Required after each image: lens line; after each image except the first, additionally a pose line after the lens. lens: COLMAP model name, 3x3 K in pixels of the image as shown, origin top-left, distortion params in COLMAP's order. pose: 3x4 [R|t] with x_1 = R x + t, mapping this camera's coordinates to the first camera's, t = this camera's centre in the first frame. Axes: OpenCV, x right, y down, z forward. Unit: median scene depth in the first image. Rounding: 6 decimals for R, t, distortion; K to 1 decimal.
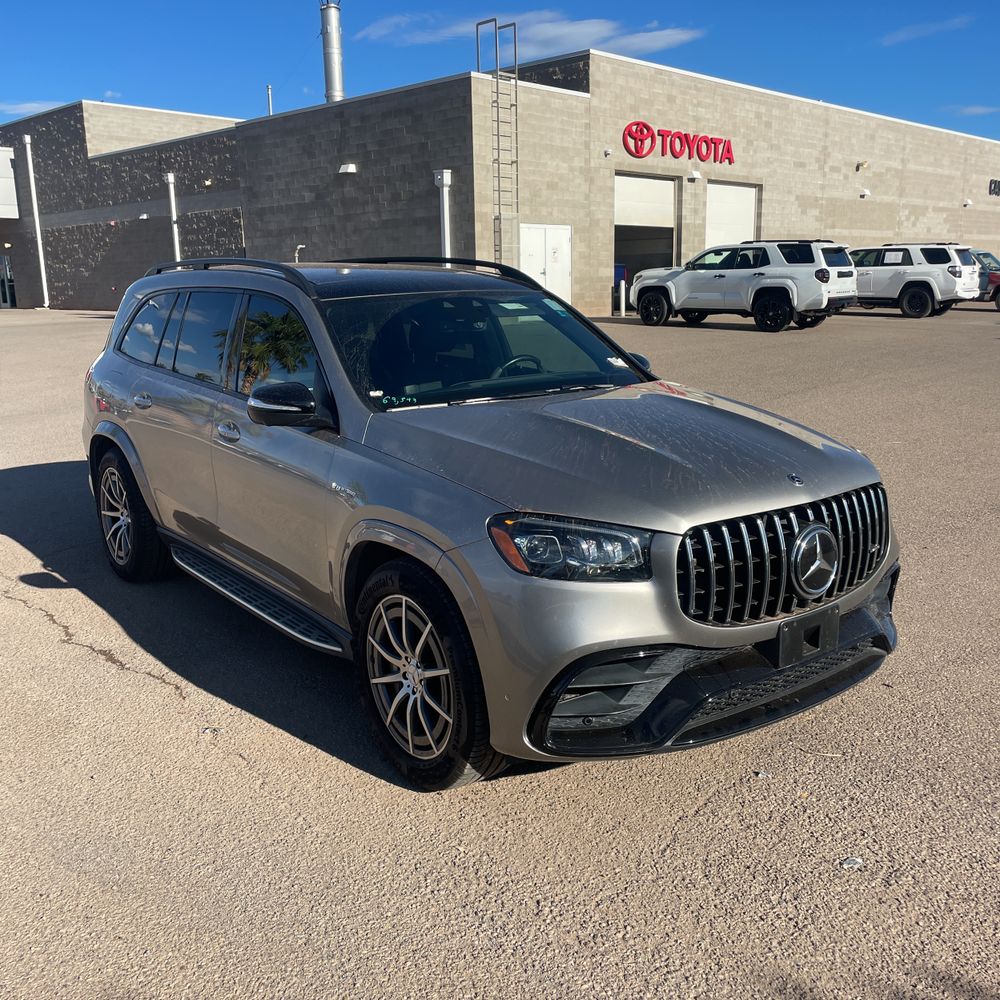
lens RADIAL K [[1012.2, 0, 502.1], [0, 1012.2, 494.6], [0, 0, 1]] dist [0.092368, -0.120091]
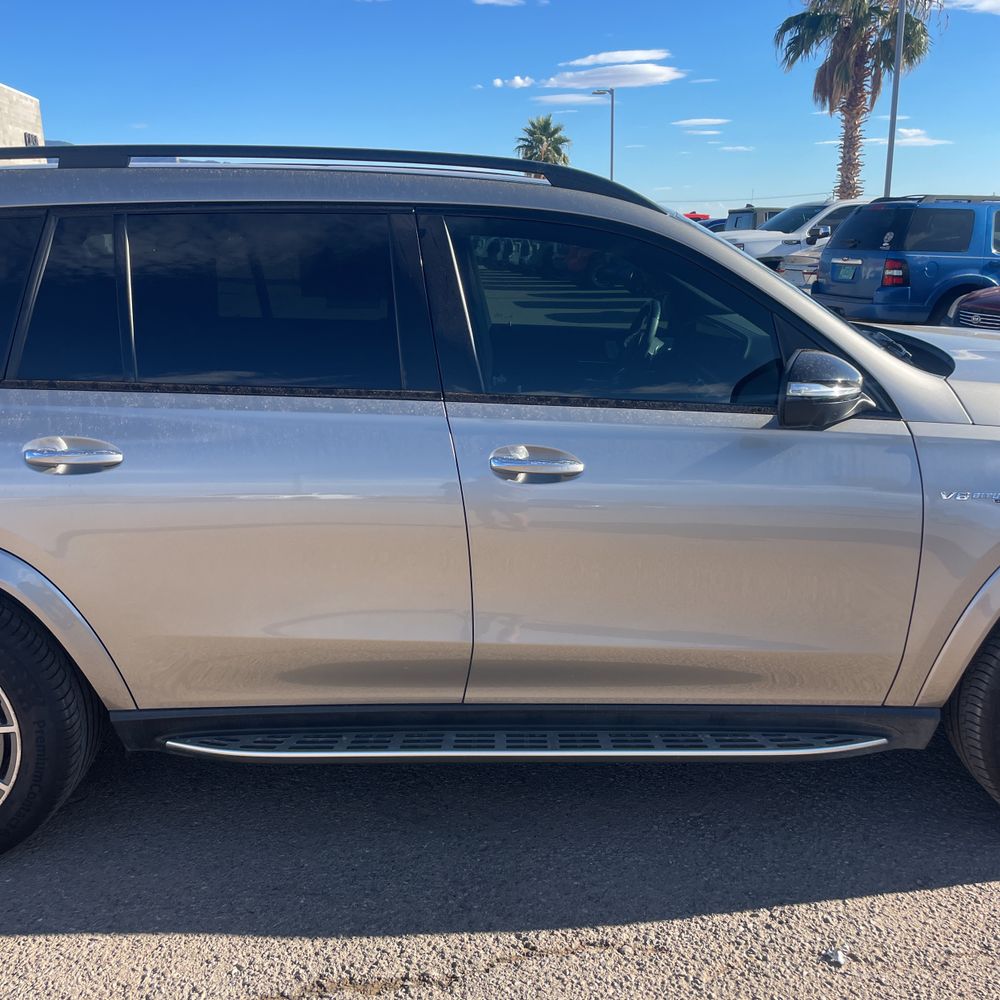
lens RADIAL K [[1012.2, 0, 502.1], [0, 1012.2, 494.6], [0, 0, 1]] dist [0.092368, -0.120091]
pose [[0.599180, -0.201437, 0.774859, -0.125527], [0.173331, 0.977515, 0.120087, -0.020411], [-0.781626, 0.062354, 0.620623, 0.120497]]
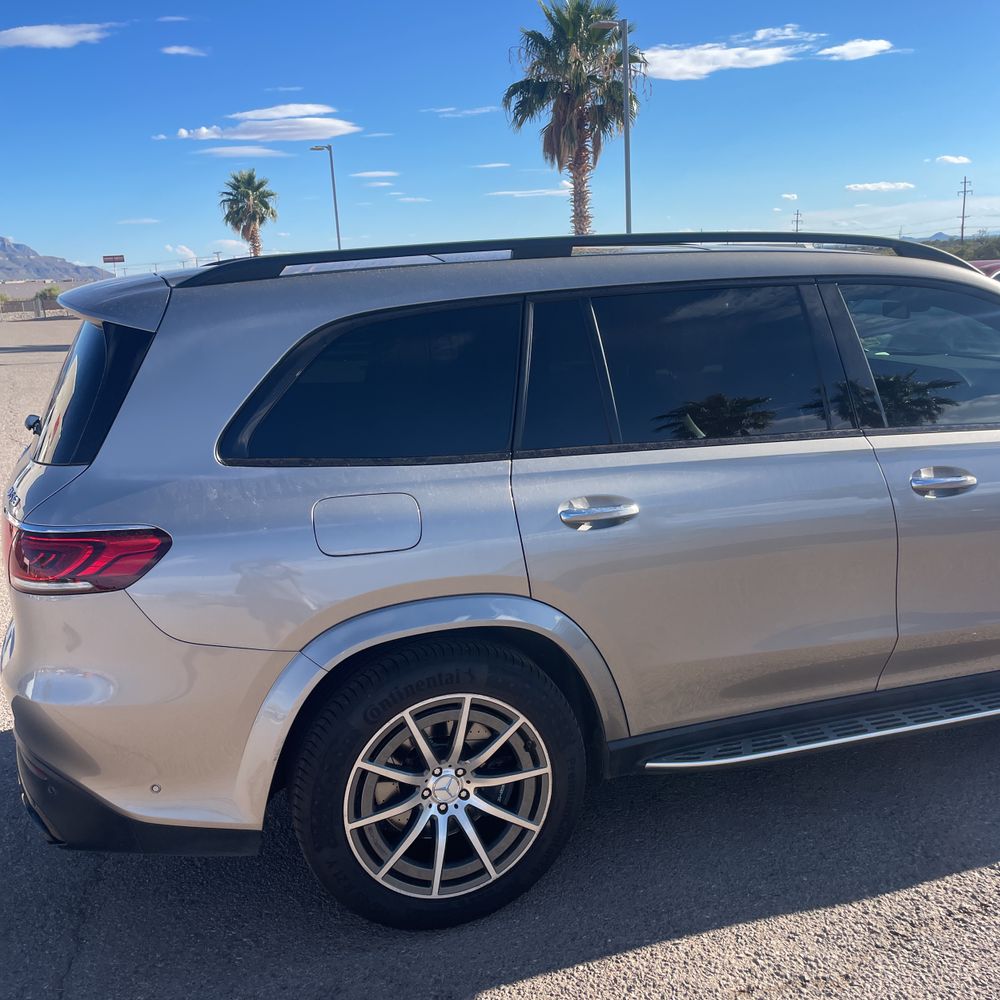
lens RADIAL K [[1012.2, 0, 502.1], [0, 1012.2, 494.6], [0, 0, 1]] dist [0.092368, -0.120091]
pose [[0.333499, -0.212259, 0.918545, -0.175607], [0.238748, 0.961579, 0.135521, -0.038157], [-0.912019, 0.174104, 0.371362, 0.180961]]
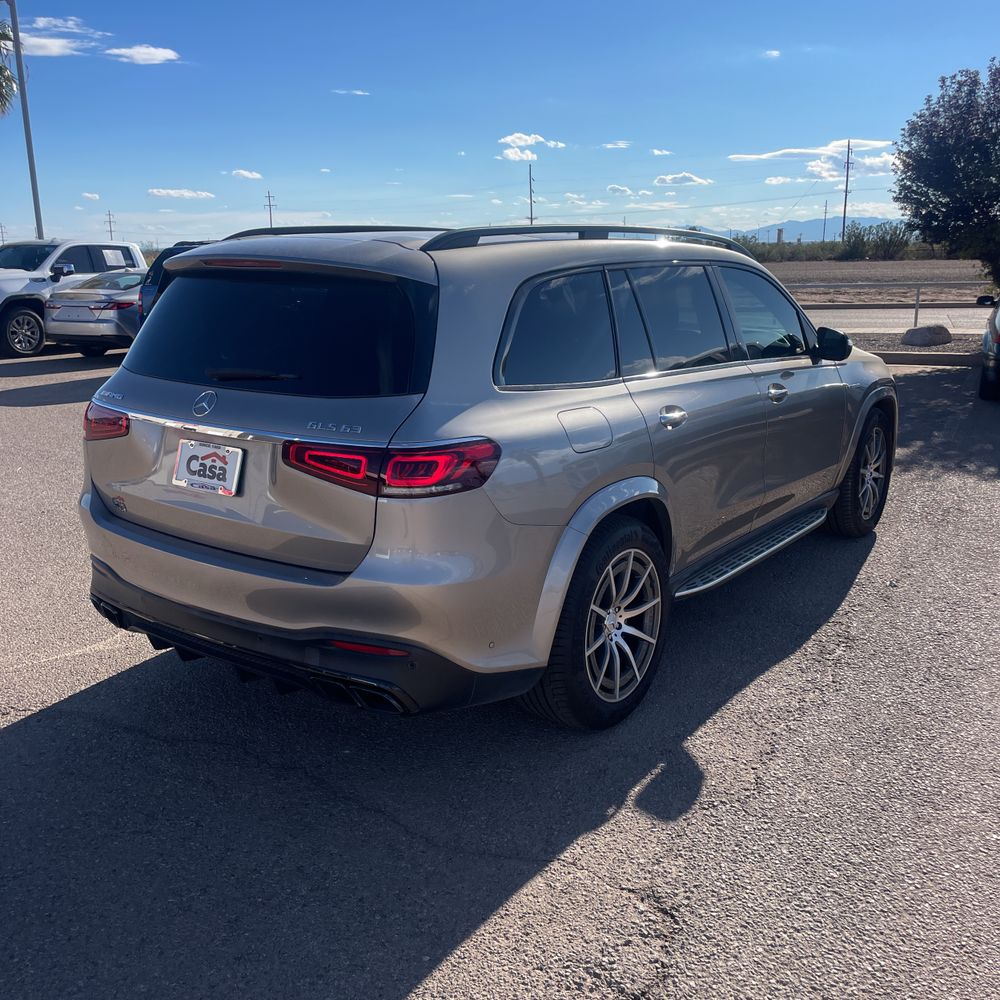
lens RADIAL K [[1012.2, 0, 502.1], [0, 1012.2, 494.6], [0, 0, 1]] dist [0.092368, -0.120091]
pose [[-0.293914, -0.210658, 0.932329, -0.214045], [0.210625, 0.937161, 0.278148, -0.056905], [-0.932337, 0.278124, -0.231075, 0.274901]]
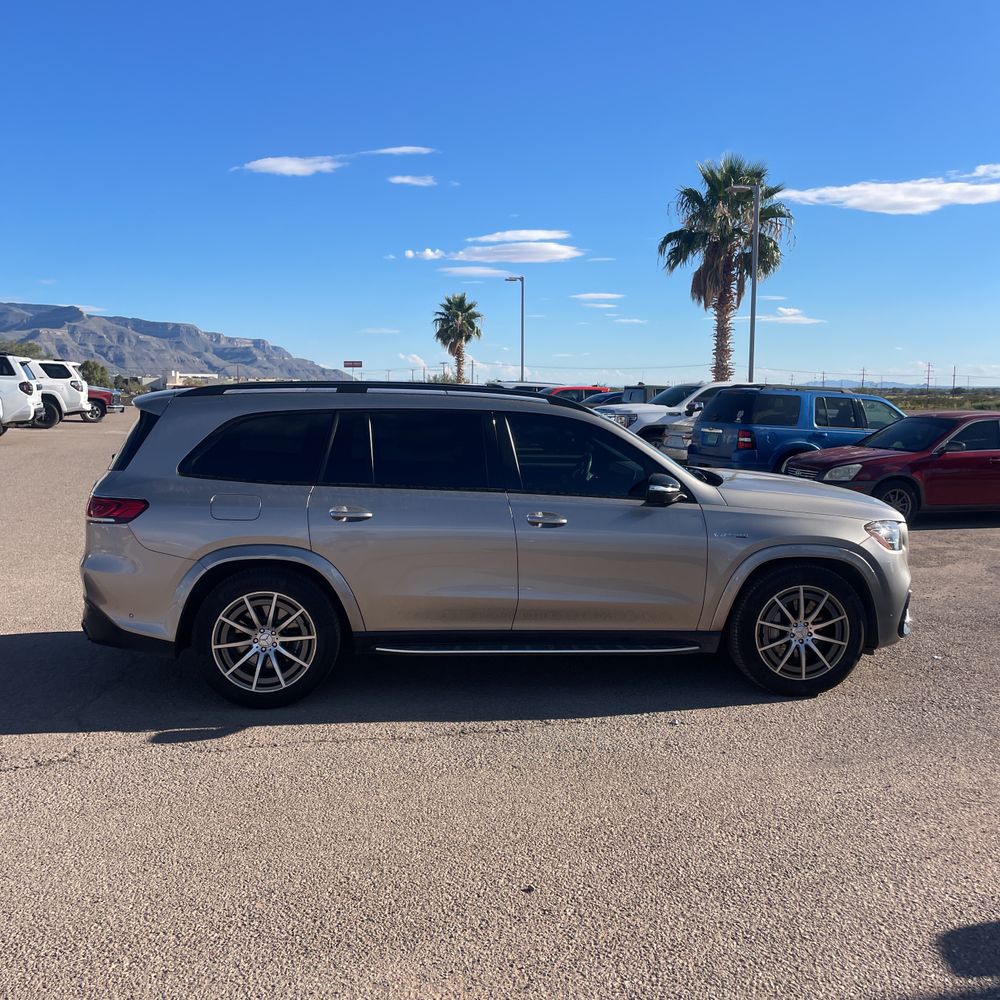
lens RADIAL K [[1012.2, 0, 502.1], [0, 1012.2, 494.6], [0, 0, 1]] dist [0.092368, -0.120091]
pose [[0.523701, -0.075696, 0.848532, -0.245667], [0.163912, 0.986387, -0.013171, -0.015210], [-0.835984, 0.145982, 0.528980, 0.065173]]
